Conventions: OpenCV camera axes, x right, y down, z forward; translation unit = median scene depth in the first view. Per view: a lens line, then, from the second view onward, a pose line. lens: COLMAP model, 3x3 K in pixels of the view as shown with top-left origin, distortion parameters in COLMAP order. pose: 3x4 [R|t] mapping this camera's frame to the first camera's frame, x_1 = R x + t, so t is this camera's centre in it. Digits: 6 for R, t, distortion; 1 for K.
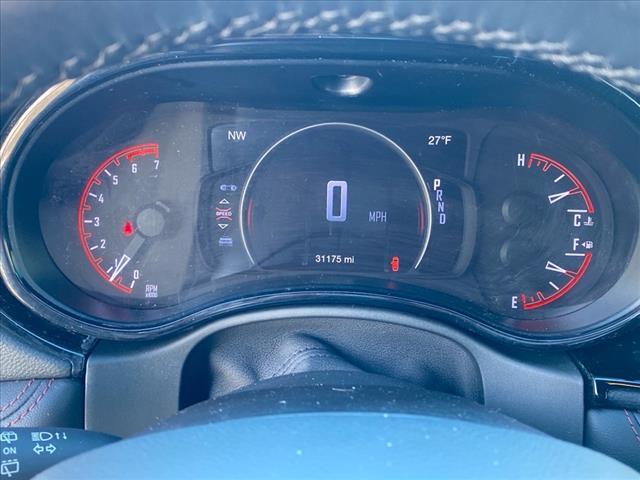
lens RADIAL K [[675.9, 0, 320.0], [0, 675.9, 240.0], [0, 0, 1]] dist [0.050546, -0.015317]
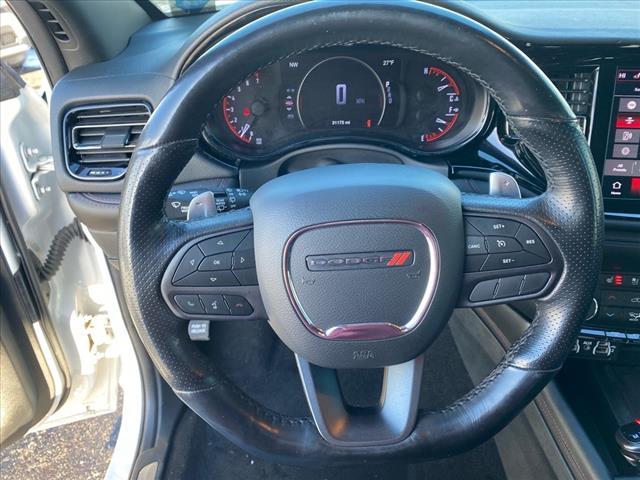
lens RADIAL K [[499.2, 0, 320.0], [0, 499.2, 240.0], [0, 0, 1]] dist [0.030422, -0.002789]
pose [[0.998716, -0.049190, 0.012098, -0.086165], [0.045269, 0.973861, 0.222589, 0.036142], [-0.022731, -0.221756, 0.974837, -0.664996]]
